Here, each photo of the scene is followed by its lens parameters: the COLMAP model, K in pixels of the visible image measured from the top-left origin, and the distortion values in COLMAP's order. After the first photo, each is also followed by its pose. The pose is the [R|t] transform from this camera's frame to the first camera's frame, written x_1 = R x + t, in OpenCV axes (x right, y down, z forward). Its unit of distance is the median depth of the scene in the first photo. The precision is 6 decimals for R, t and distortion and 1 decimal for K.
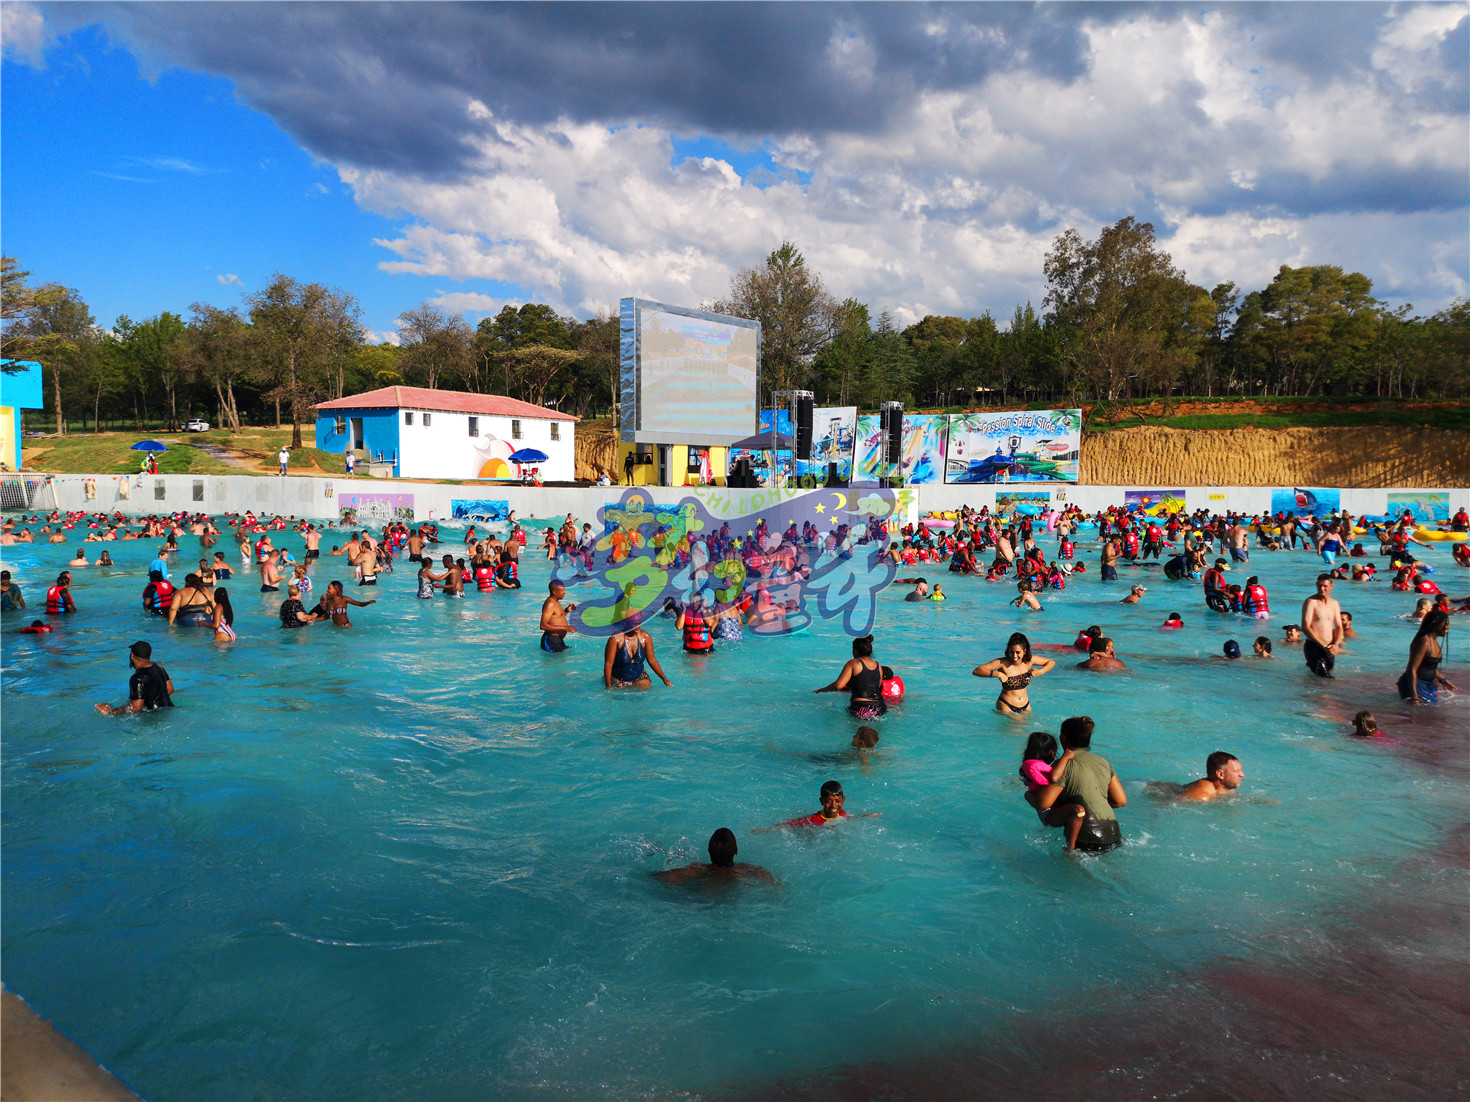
lens RADIAL K [[1123.3, 0, 729.1], [0, 1123.3, 550.3], [0, 0, 1]] dist [0.065163, -0.074241]
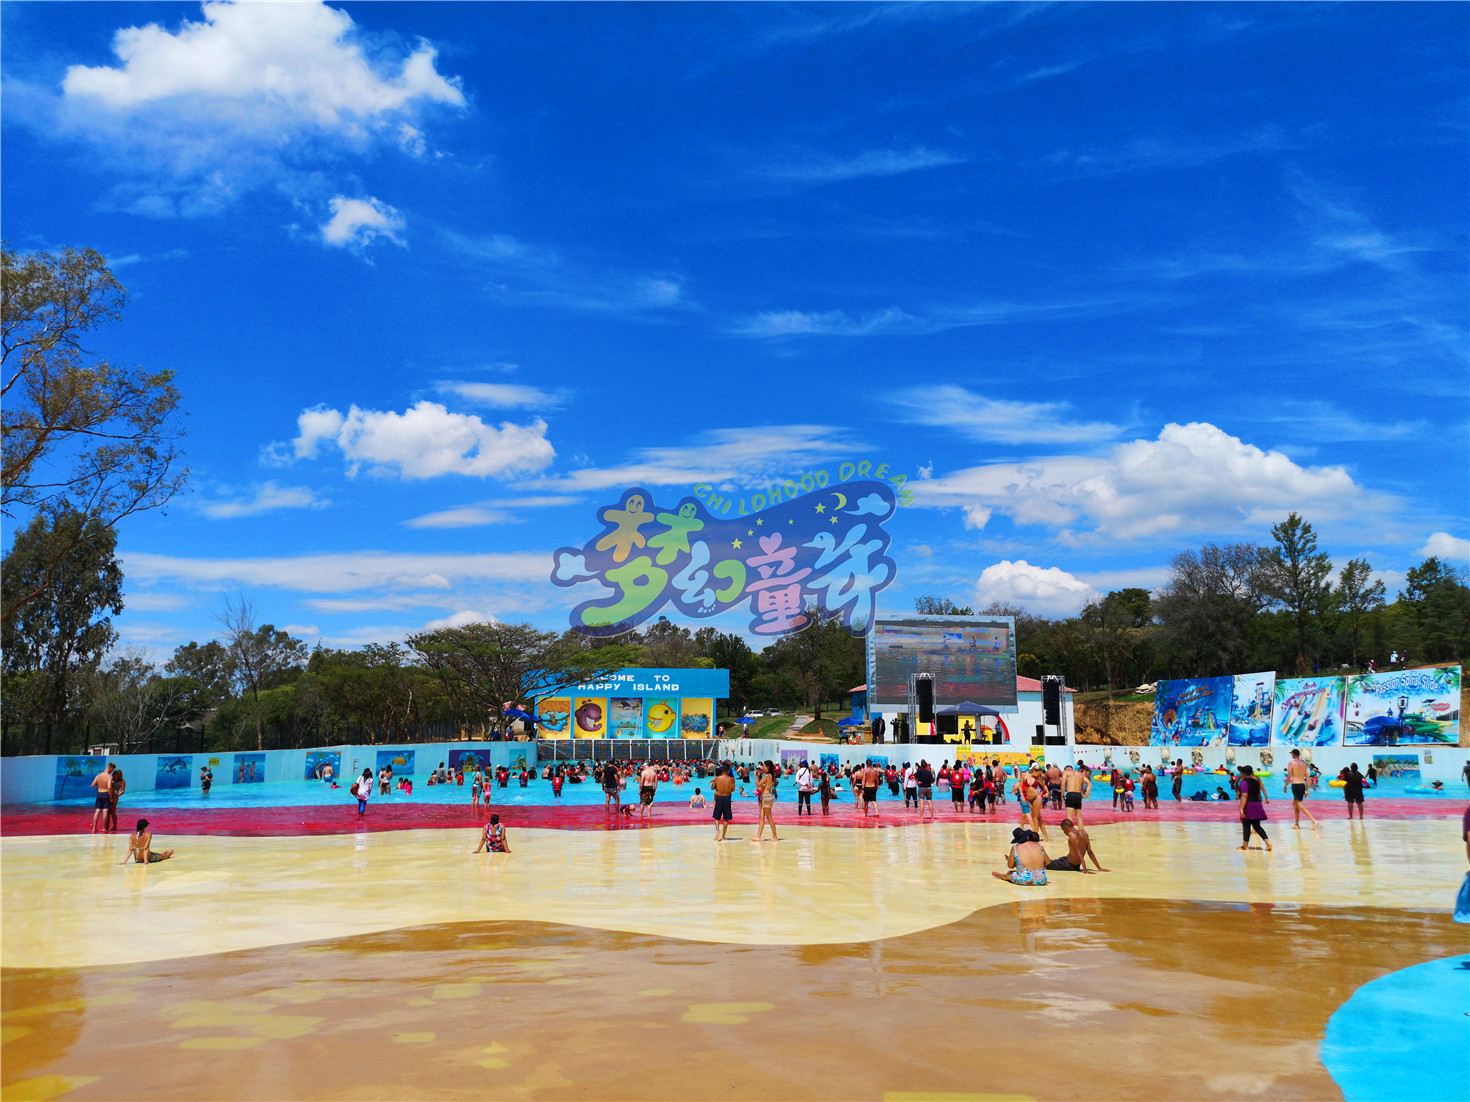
lens RADIAL K [[1123.3, 0, 729.1], [0, 1123.3, 550.3], [0, 0, 1]] dist [0.065163, -0.074241]
pose [[0.684892, -0.125861, -0.717692, 0.632168], [-0.047475, 0.975168, -0.216319, 0.016684], [0.727096, 0.182227, 0.661909, -0.094960]]
